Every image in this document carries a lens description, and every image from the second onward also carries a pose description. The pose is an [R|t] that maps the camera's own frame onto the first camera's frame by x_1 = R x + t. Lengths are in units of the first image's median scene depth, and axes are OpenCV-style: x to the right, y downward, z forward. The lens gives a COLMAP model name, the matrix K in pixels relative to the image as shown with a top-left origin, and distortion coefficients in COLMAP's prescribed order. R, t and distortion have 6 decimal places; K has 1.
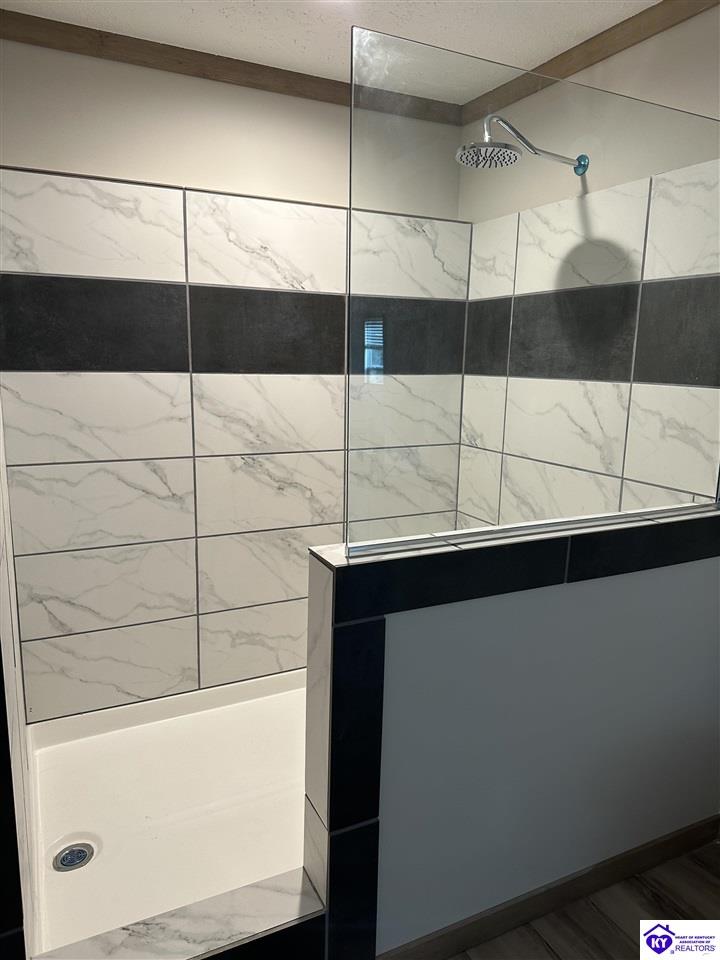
lens RADIAL K [[681.2, 0, 360.6], [0, 681.2, 492.5], [0, 0, 1]] dist [0.007695, -0.009352]
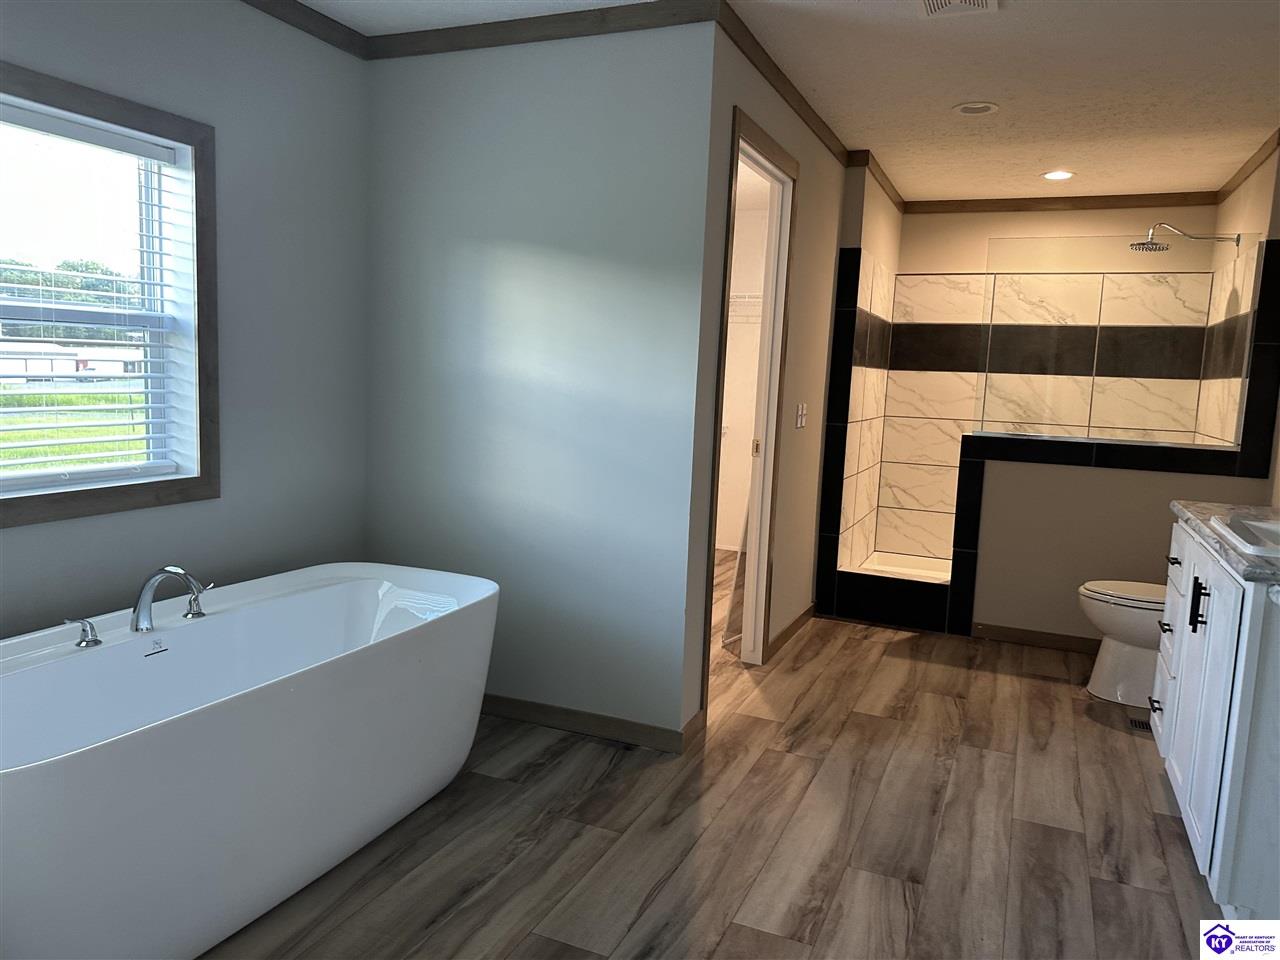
lens RADIAL K [[908.2, 0, 640.0], [0, 908.2, 480.0], [0, 0, 1]] dist [0.007695, -0.009352]
pose [[0.647574, 0.095459, -0.756000, 0.958960], [-0.174682, 0.984299, -0.025344, 0.308755], [0.741710, 0.148471, 0.654081, -1.148241]]
